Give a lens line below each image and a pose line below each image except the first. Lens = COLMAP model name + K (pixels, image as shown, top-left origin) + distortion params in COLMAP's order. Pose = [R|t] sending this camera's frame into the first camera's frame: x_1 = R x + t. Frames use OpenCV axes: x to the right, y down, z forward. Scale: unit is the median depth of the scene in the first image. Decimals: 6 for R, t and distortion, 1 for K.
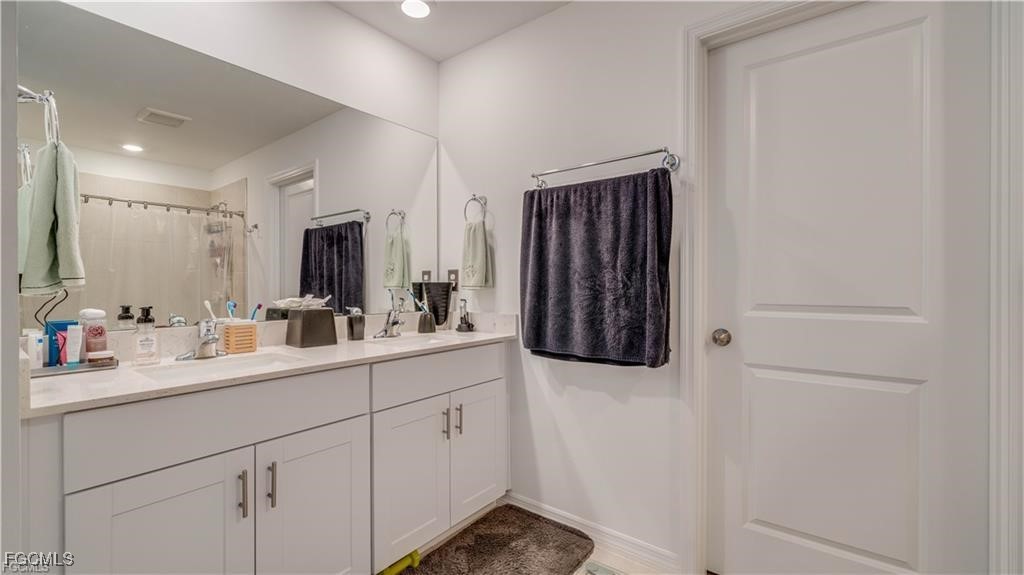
lens RADIAL K [[413.3, 0, 501.1], [0, 413.3, 282.9], [0, 0, 1]] dist [0.003062, 0.000608]
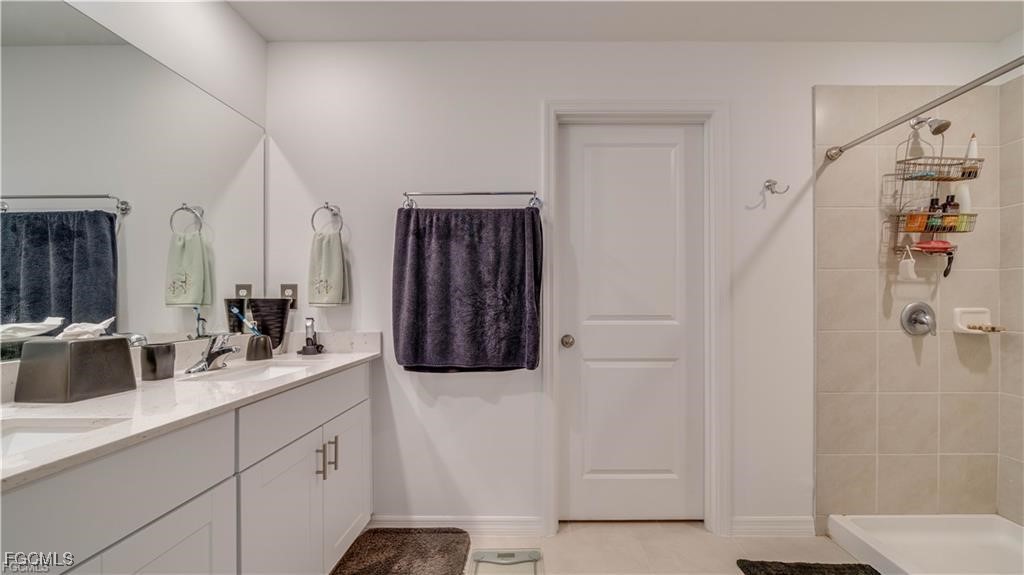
lens RADIAL K [[356.4, 0, 520.7], [0, 356.4, 296.1], [0, 0, 1]] dist [-0.002528, -0.000575]
pose [[0.802756, 0.007901, 0.596255, -0.245097], [-0.003336, 0.999956, -0.008759, -0.002799], [-0.596298, 0.005042, 0.802747, 0.150401]]
